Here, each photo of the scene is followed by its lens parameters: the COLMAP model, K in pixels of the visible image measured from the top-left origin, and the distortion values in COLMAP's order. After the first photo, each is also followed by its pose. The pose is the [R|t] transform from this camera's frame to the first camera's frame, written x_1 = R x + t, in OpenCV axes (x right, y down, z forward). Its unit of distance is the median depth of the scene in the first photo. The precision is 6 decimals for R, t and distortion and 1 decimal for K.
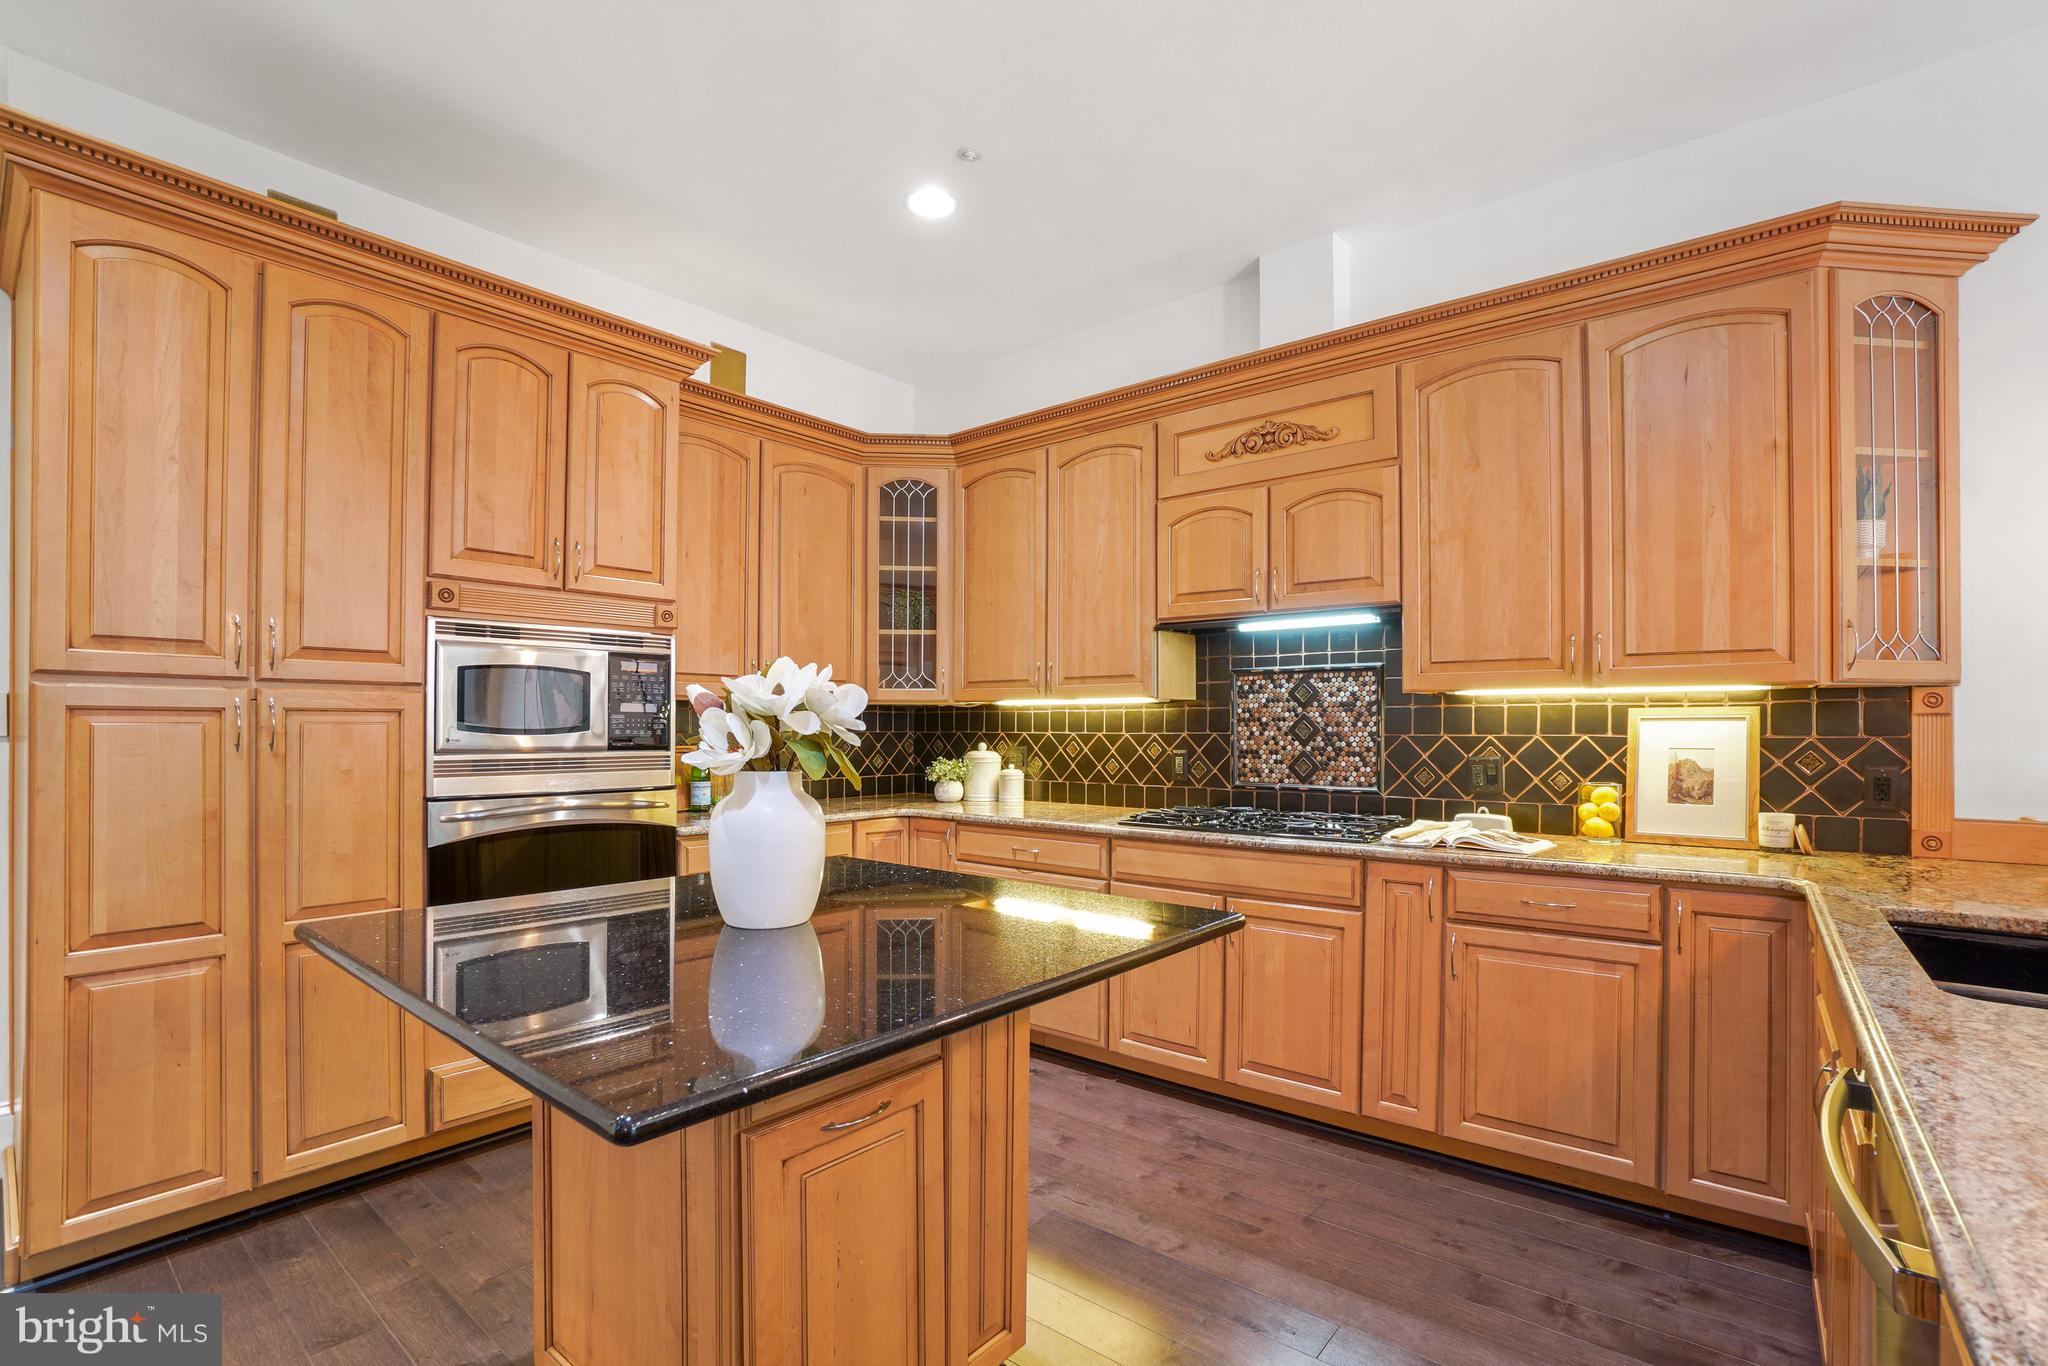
lens RADIAL K [[920.3, 0, 1042.3], [0, 920.3, 715.1], [0, 0, 1]] dist [-0.008789, 0.000706]
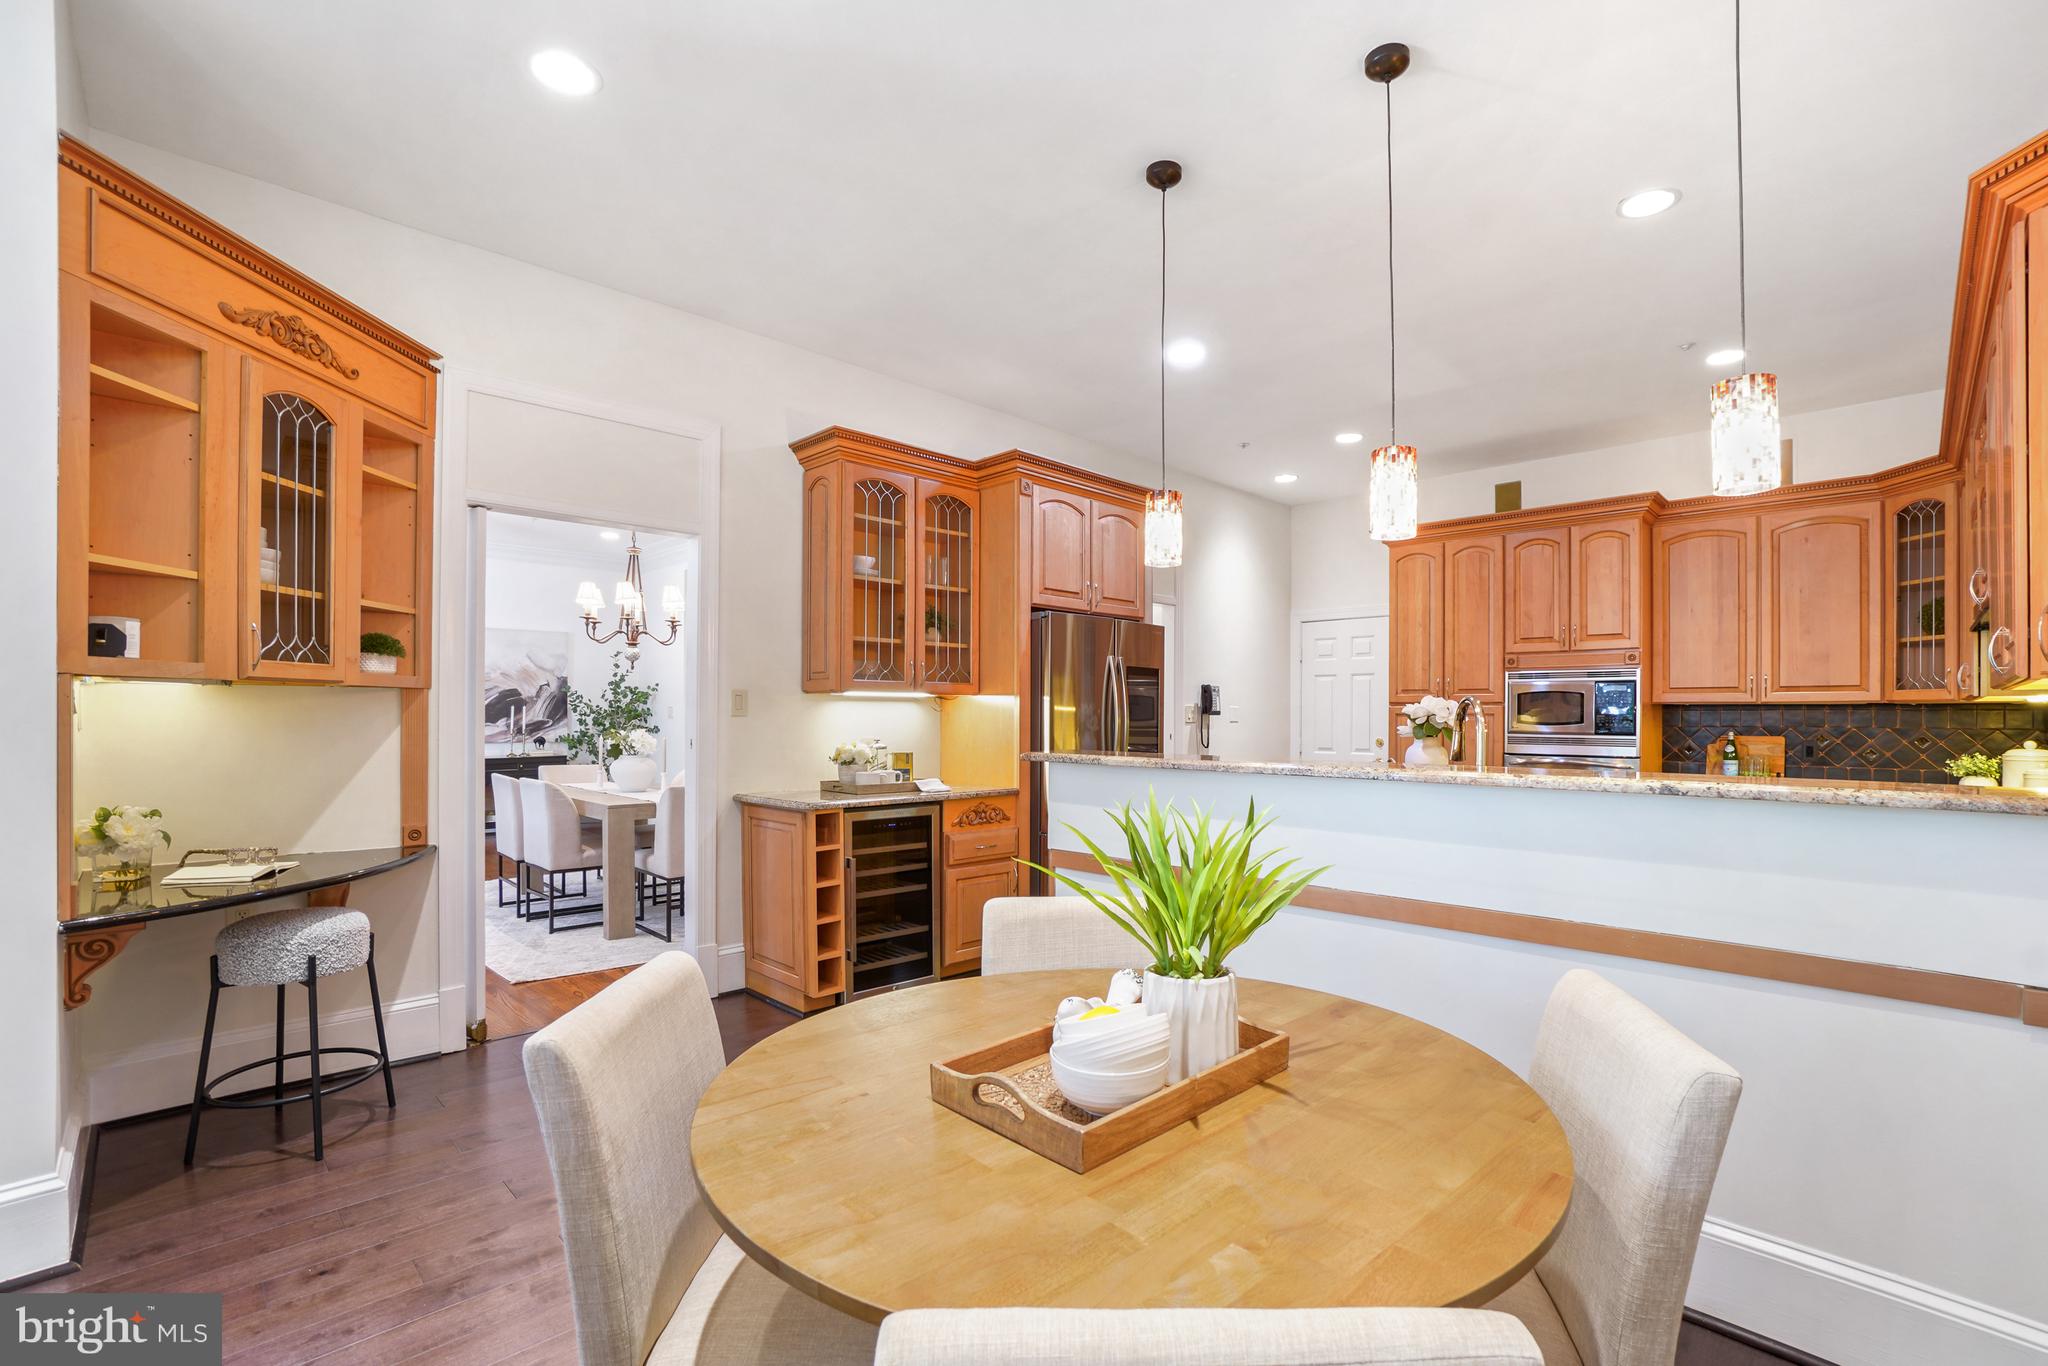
lens RADIAL K [[920.3, 0, 1020.9], [0, 920.3, 703.2], [0, 0, 1]] dist [-0.008789, 0.000706]
pose [[-0.099948, -0.014026, -0.994894, 1.387984], [0.007465, 0.999862, -0.014846, -0.005513], [0.994965, -0.008910, -0.099829, 0.040392]]
